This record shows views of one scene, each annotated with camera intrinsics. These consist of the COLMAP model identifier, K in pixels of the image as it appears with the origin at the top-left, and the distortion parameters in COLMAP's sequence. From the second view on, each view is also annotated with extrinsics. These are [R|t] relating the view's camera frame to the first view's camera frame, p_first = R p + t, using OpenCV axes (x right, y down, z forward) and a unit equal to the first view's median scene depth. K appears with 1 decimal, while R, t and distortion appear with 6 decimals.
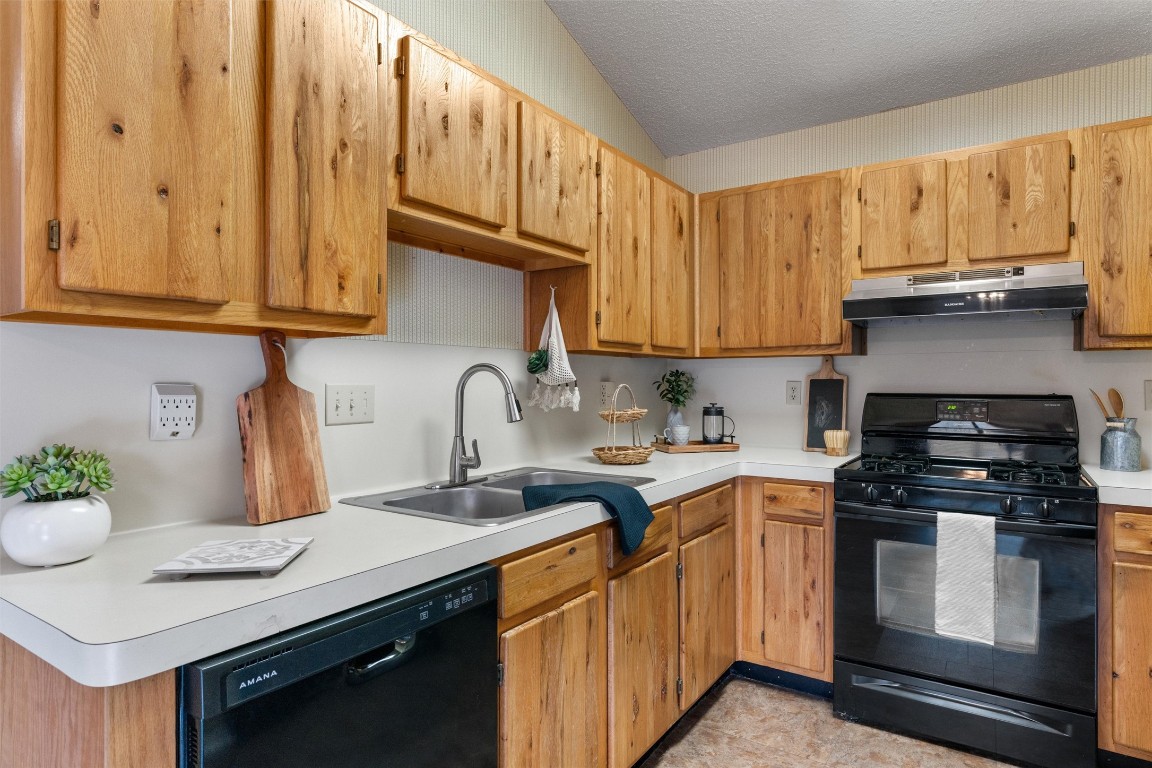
lens RADIAL K [[646.2, 0, 574.6], [0, 646.2, 379.0], [0, 0, 1]] dist [-0.000924, 0.003760]
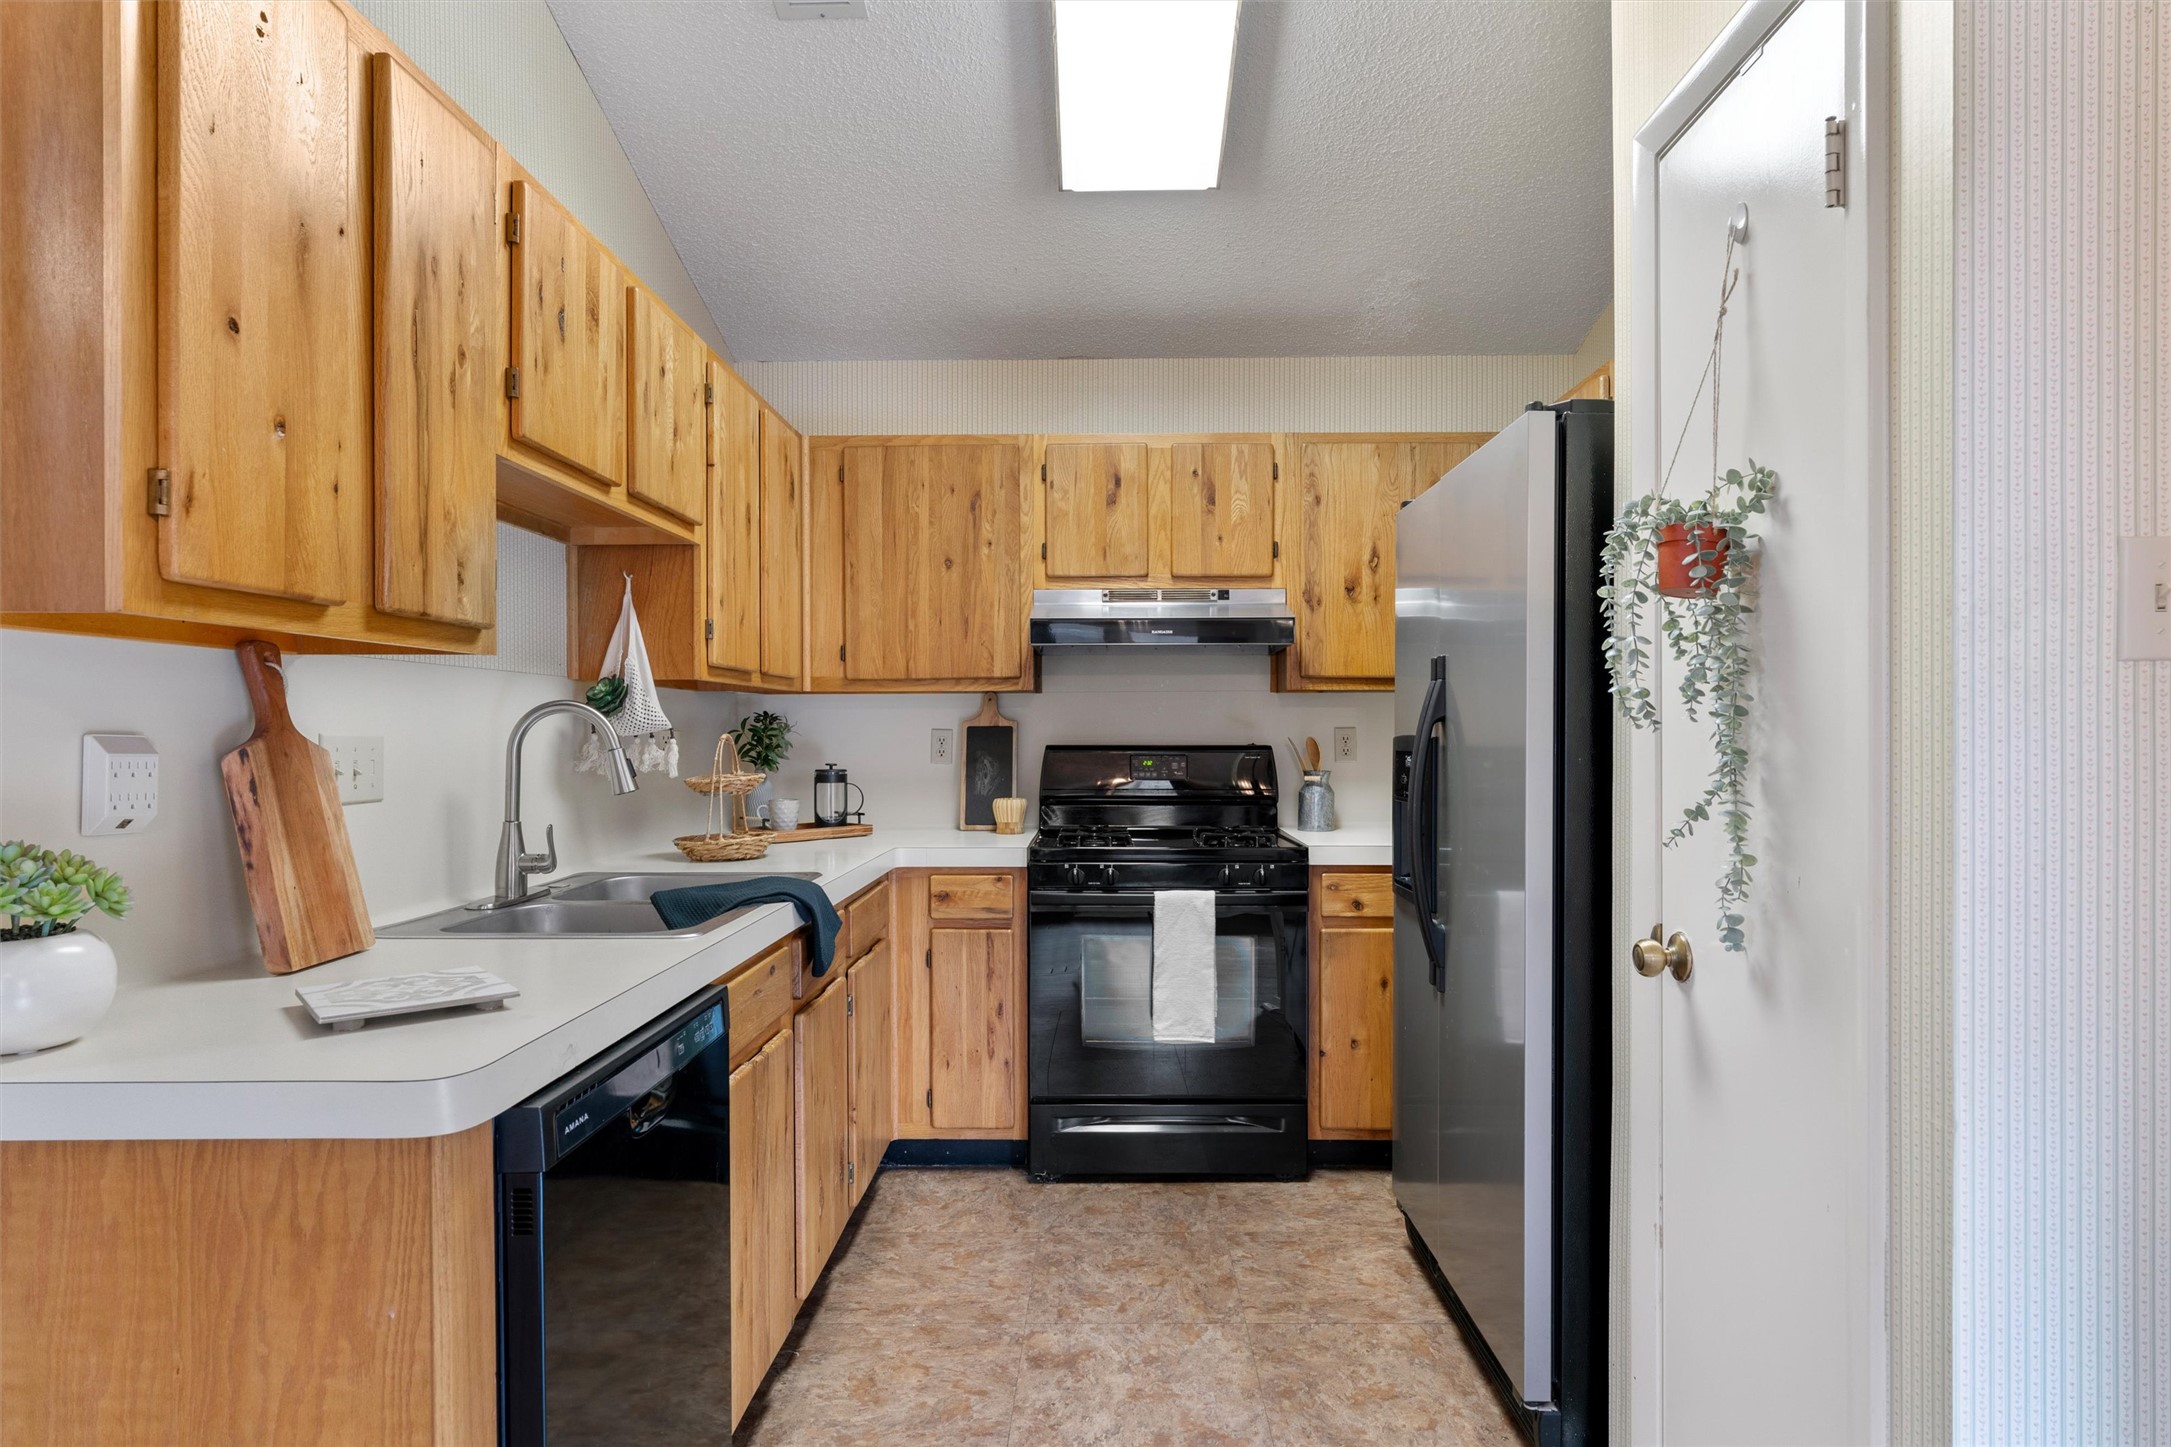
lens RADIAL K [[1217.7, 0, 1074.0], [0, 1217.7, 730.0], [0, 0, 1]] dist [-0.000924, 0.003760]
pose [[0.843385, -0.001526, 0.537308, -0.328269], [0.000214, 0.999997, 0.002504, 0.001168], [-0.537310, -0.001997, 0.843382, -0.217857]]
